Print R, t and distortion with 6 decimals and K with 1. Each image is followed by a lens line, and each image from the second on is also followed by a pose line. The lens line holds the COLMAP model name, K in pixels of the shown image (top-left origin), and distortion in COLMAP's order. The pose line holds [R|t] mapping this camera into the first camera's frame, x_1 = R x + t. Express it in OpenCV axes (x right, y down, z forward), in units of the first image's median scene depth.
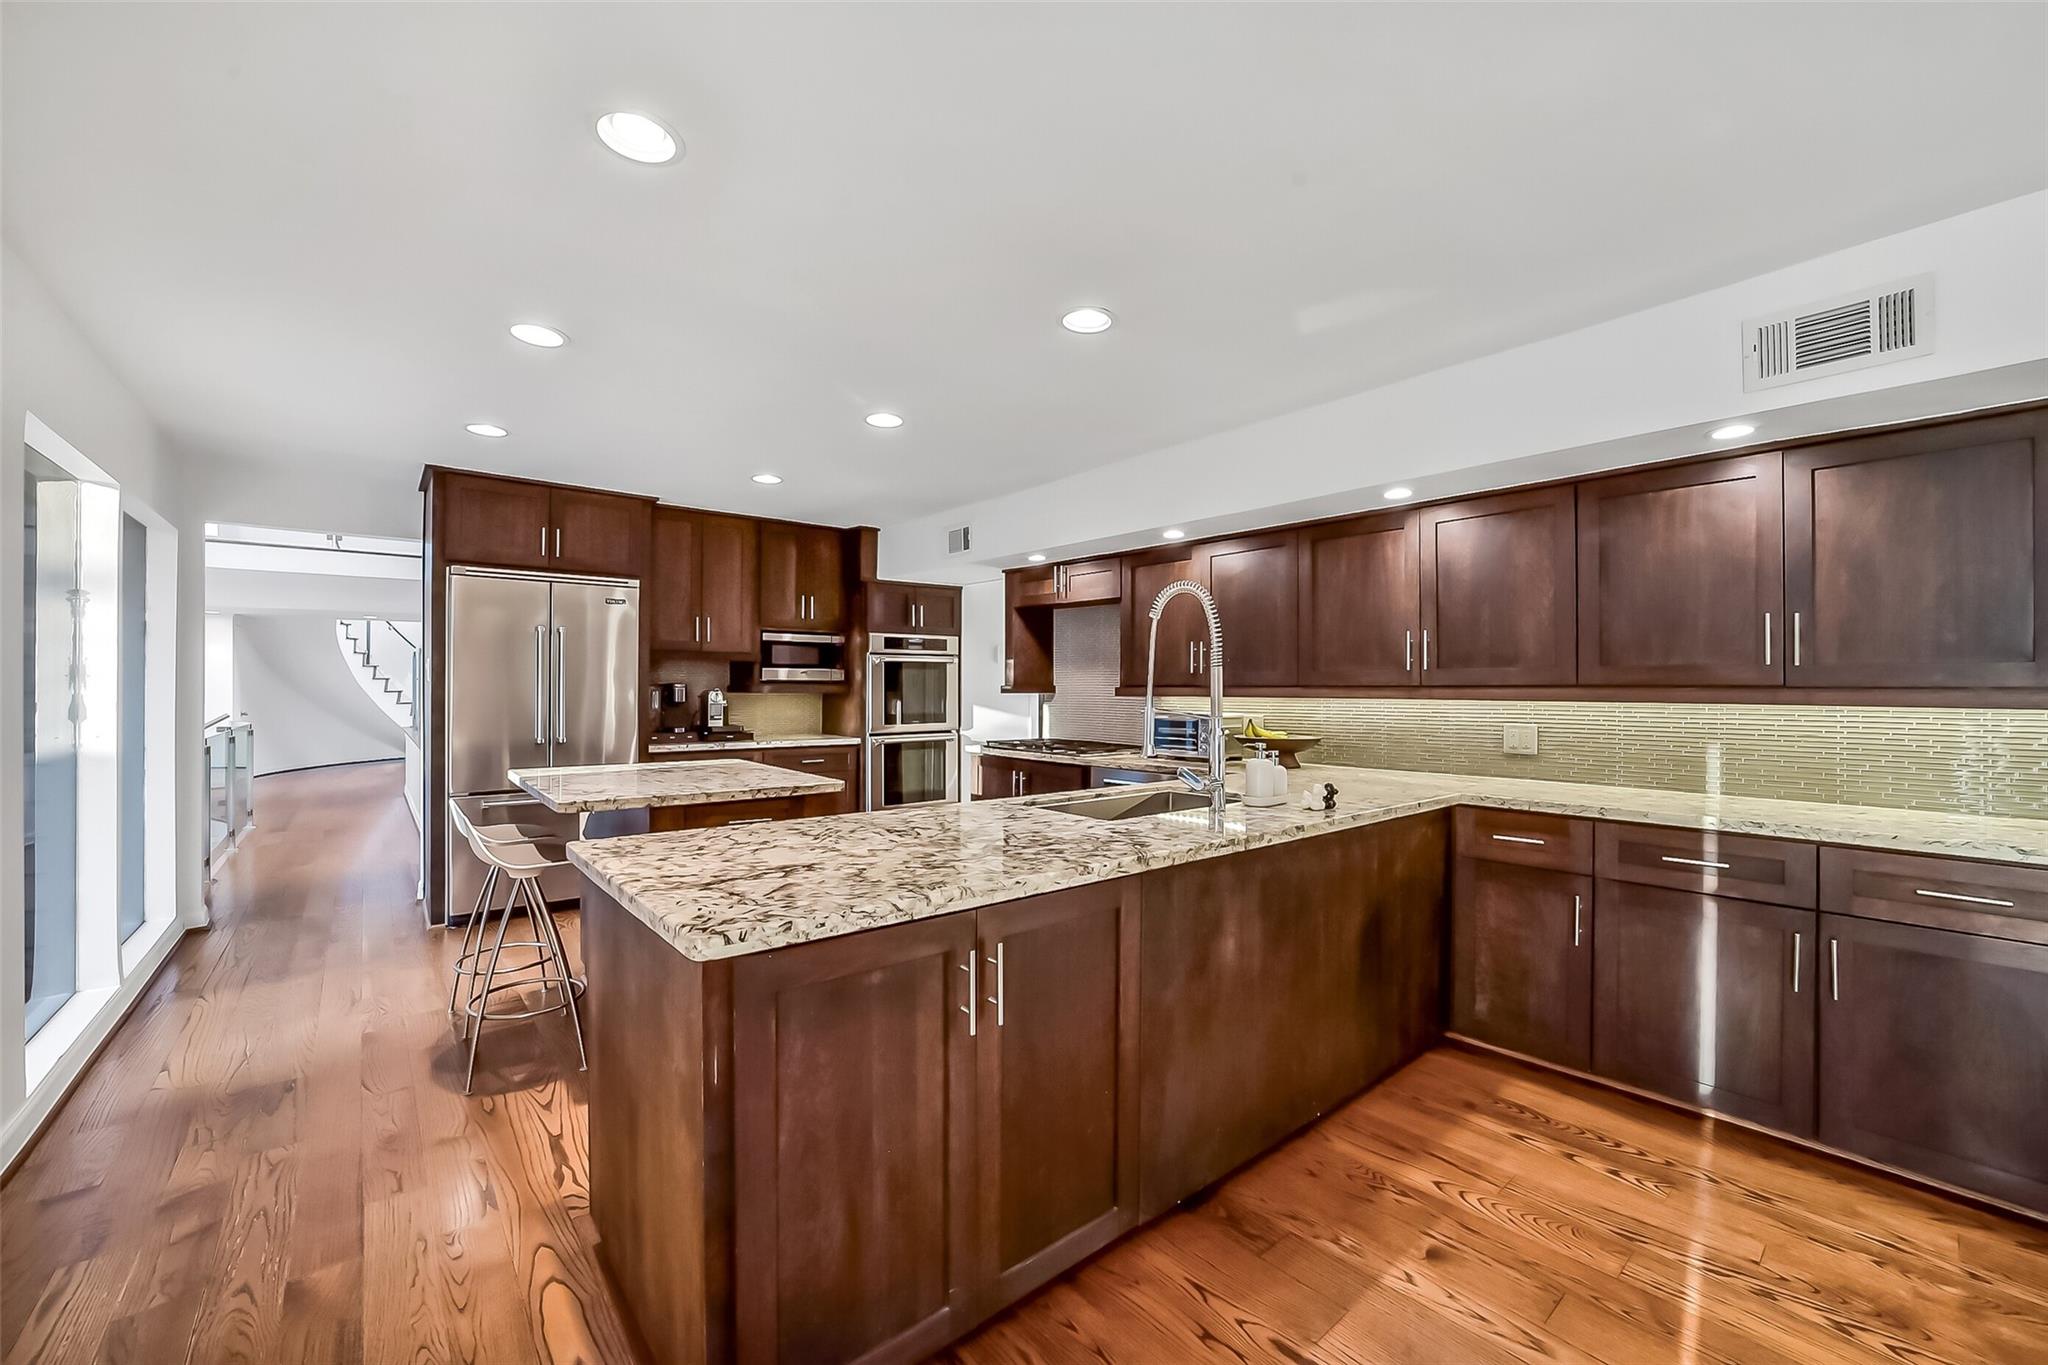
lens RADIAL K [[803.0, 0, 1026.8], [0, 803.0, 680.7], [0, 0, 1]] dist [-0.033841, 0.007649]
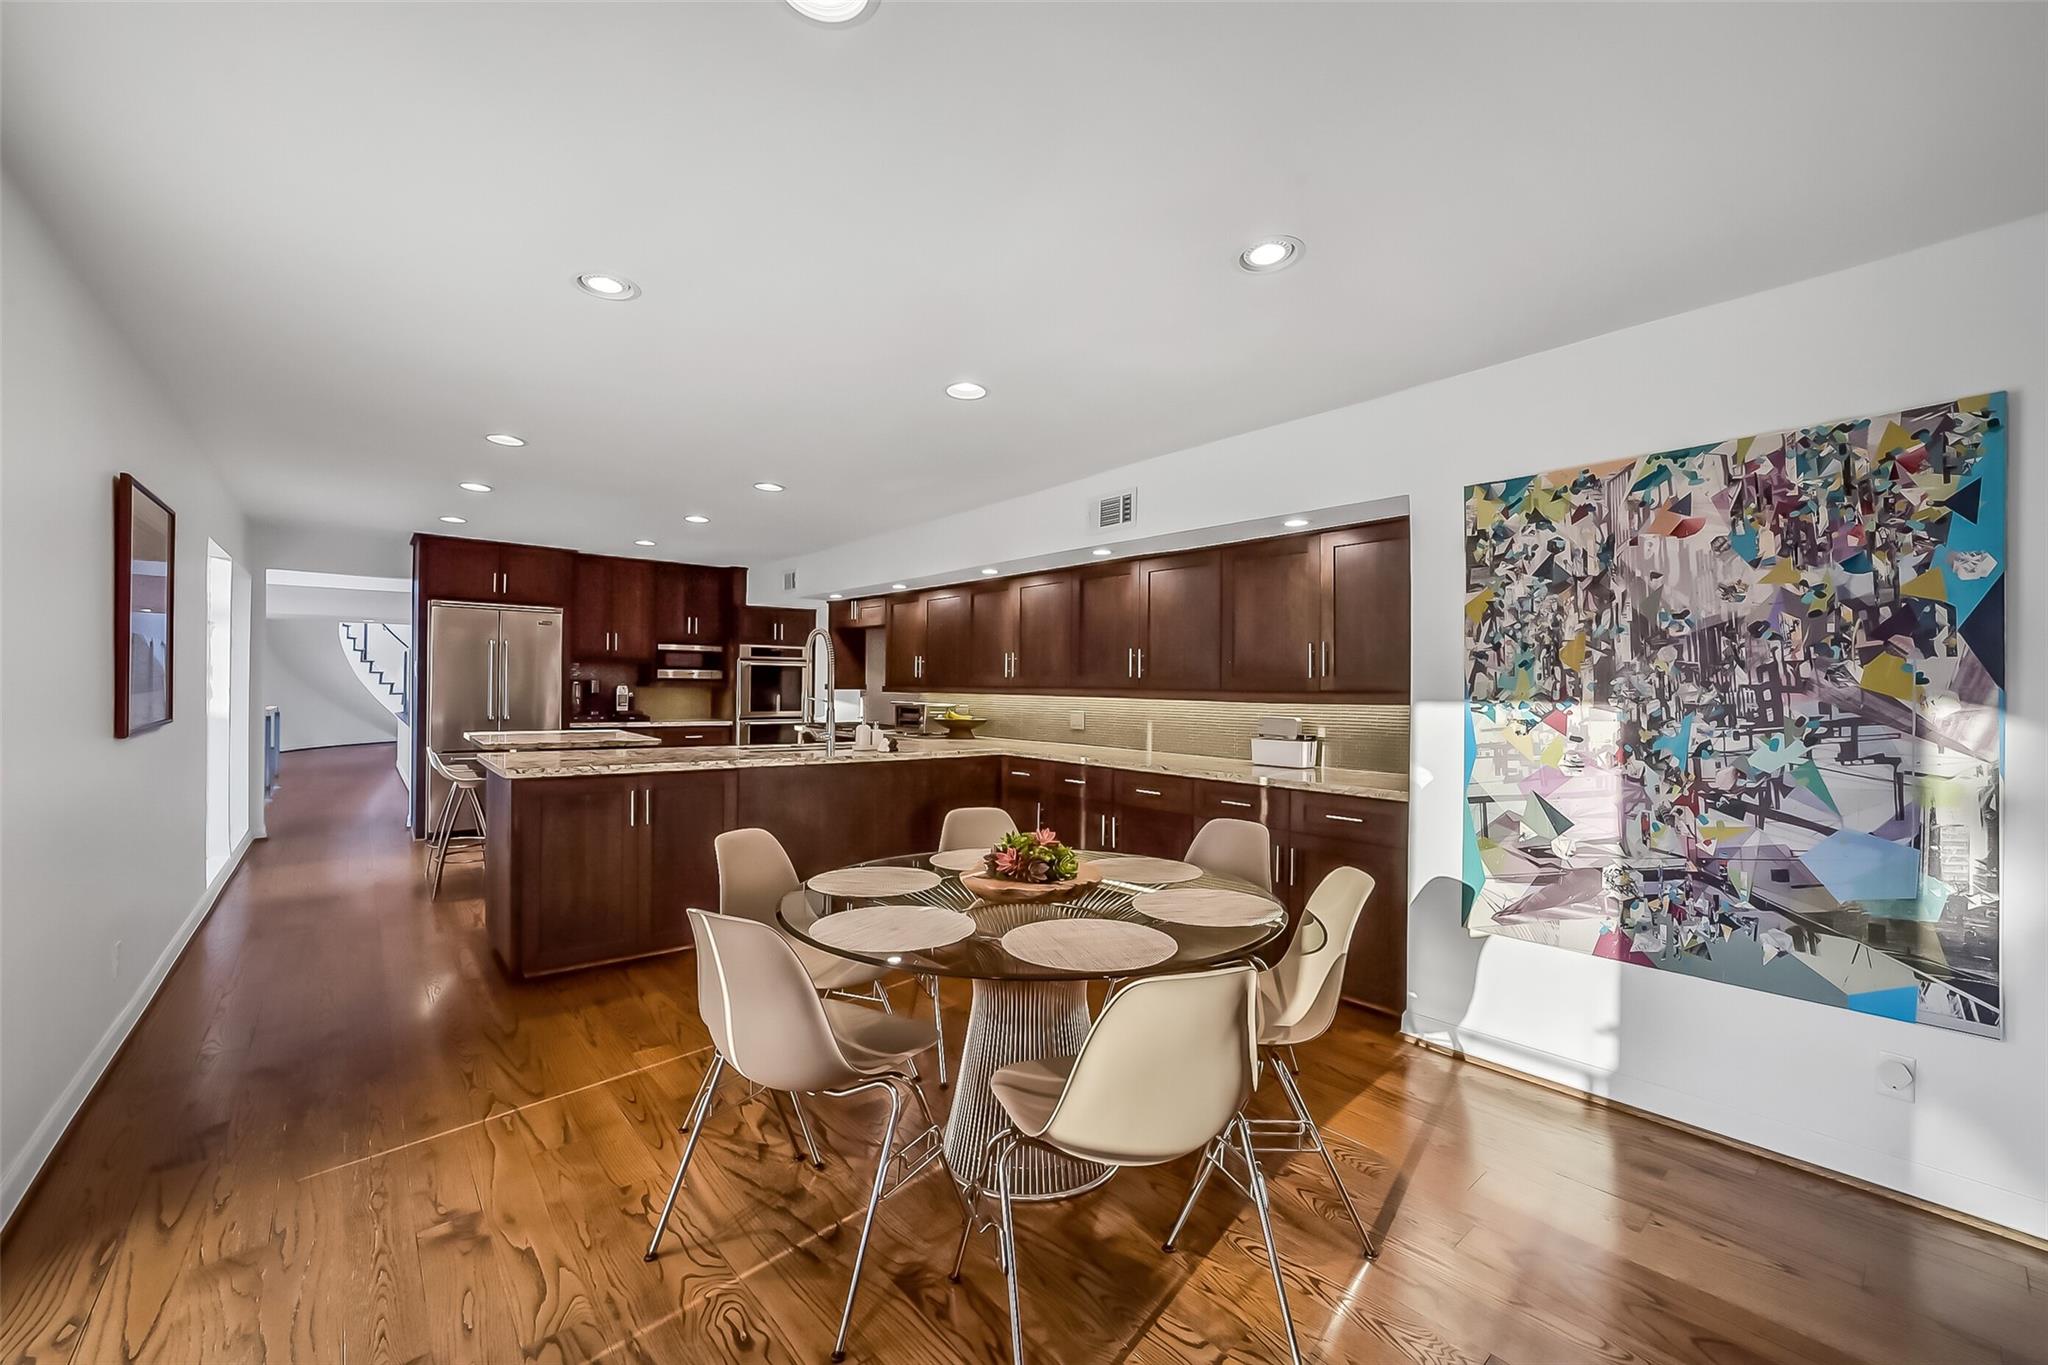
lens RADIAL K [[803.0, 0, 1026.8], [0, 803.0, 680.7], [0, 0, 1]] dist [-0.033841, 0.007649]
pose [[0.999878, 0.013360, 0.008110, 0.380244], [-0.013345, 0.999909, -0.001943, -0.002262], [-0.008135, 0.001834, 0.999965, -0.493199]]
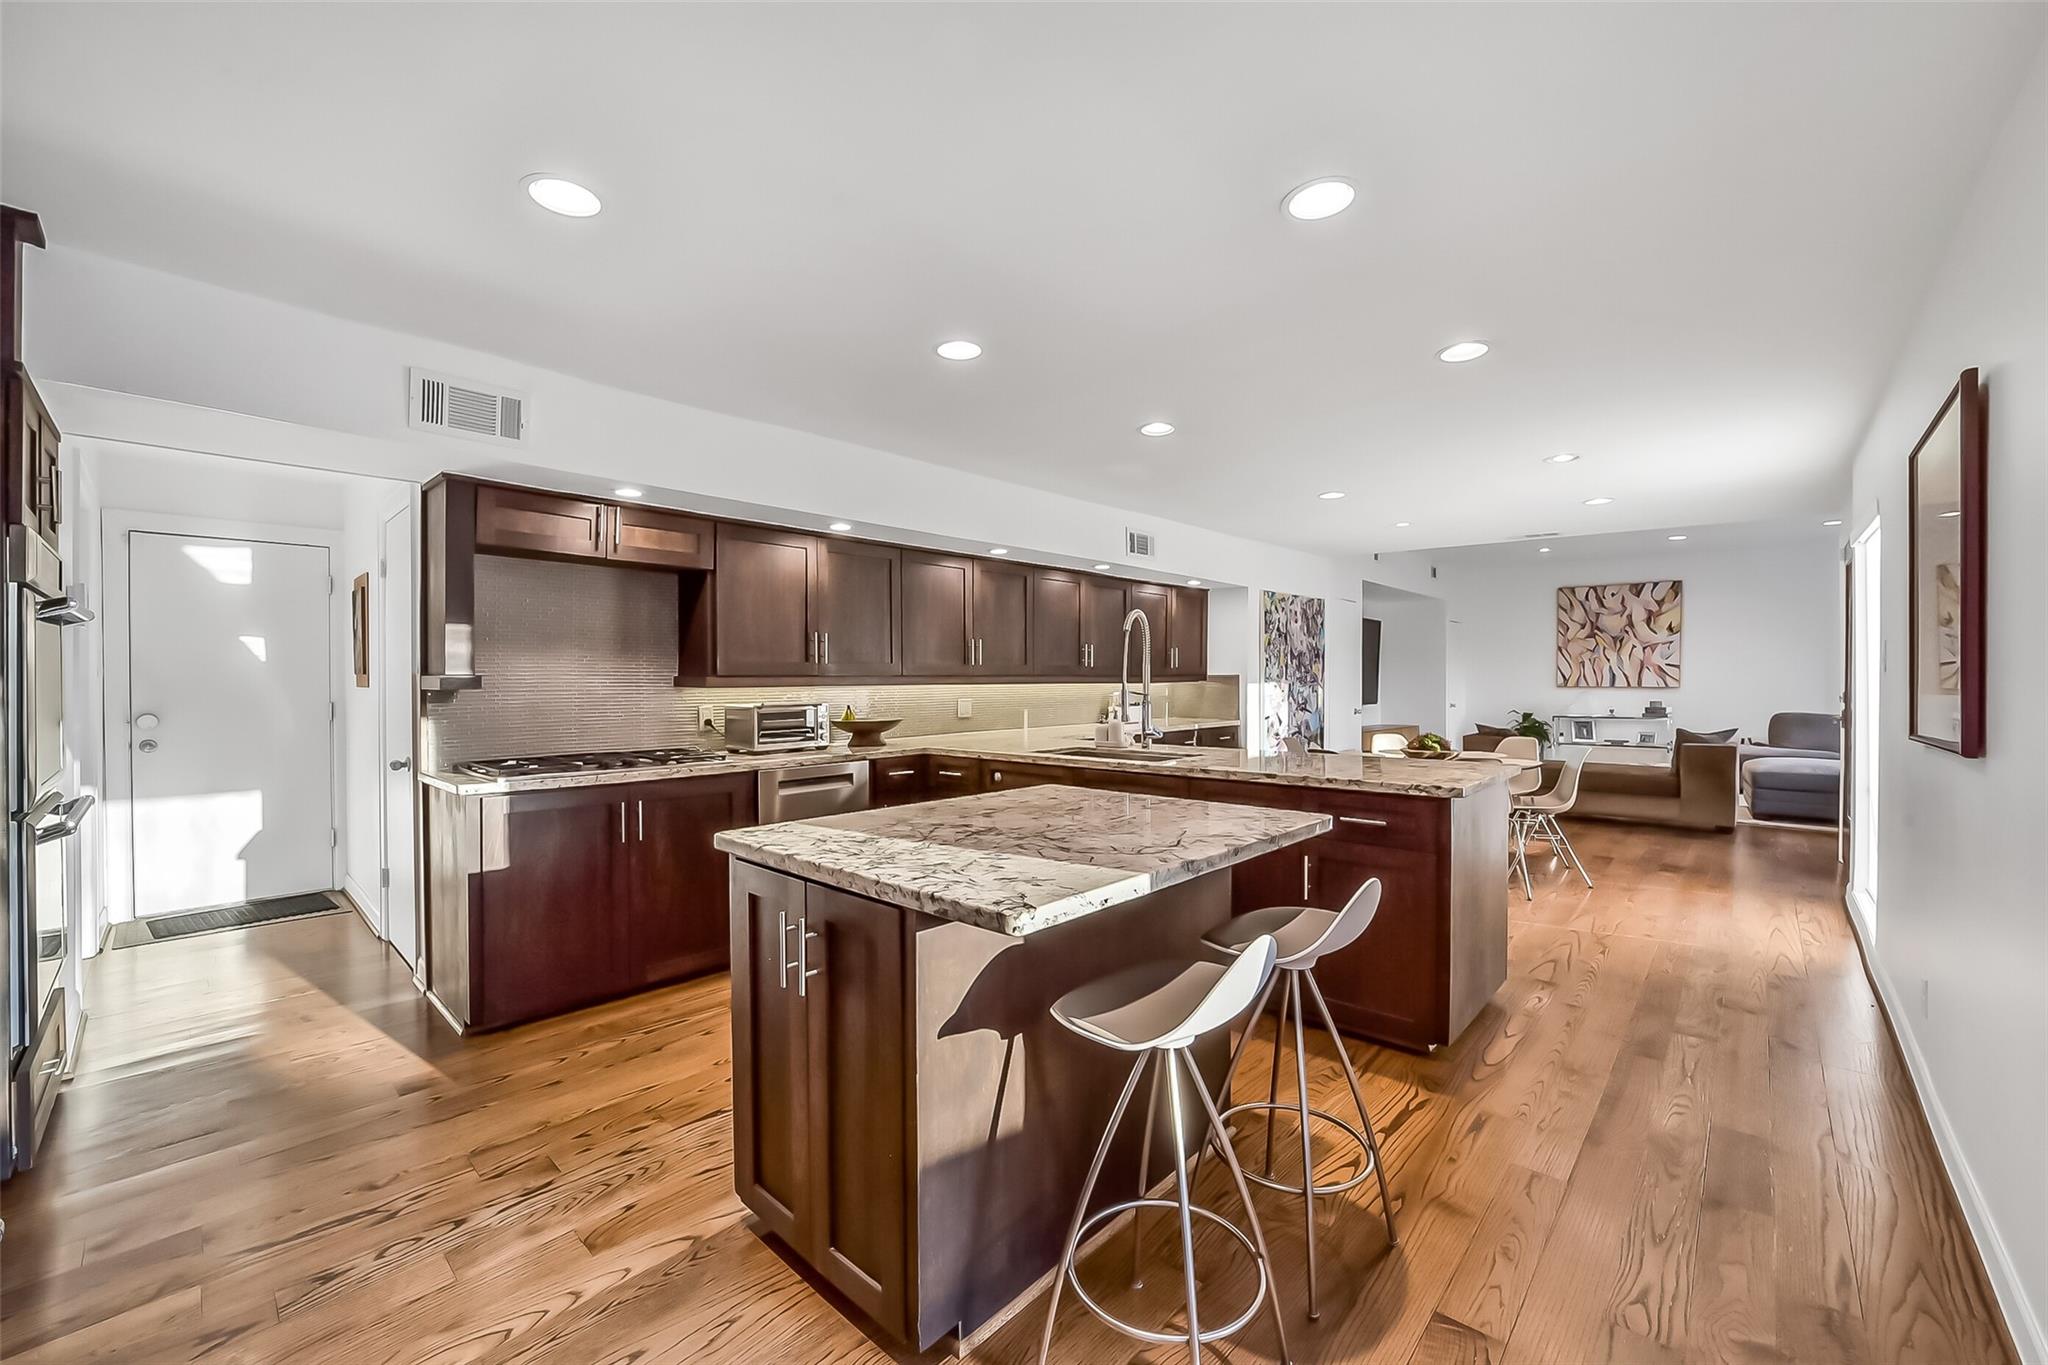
lens RADIAL K [[812.5, 0, 1028.7], [0, 812.5, 681.3], [0, 0, 1]] dist [-0.036798, 0.010078]
pose [[-0.122866, -0.007410, 0.992396, -0.824353], [-0.003602, 0.999969, 0.007020, 0.004750], [-0.992417, -0.002712, -0.122889, 0.843105]]
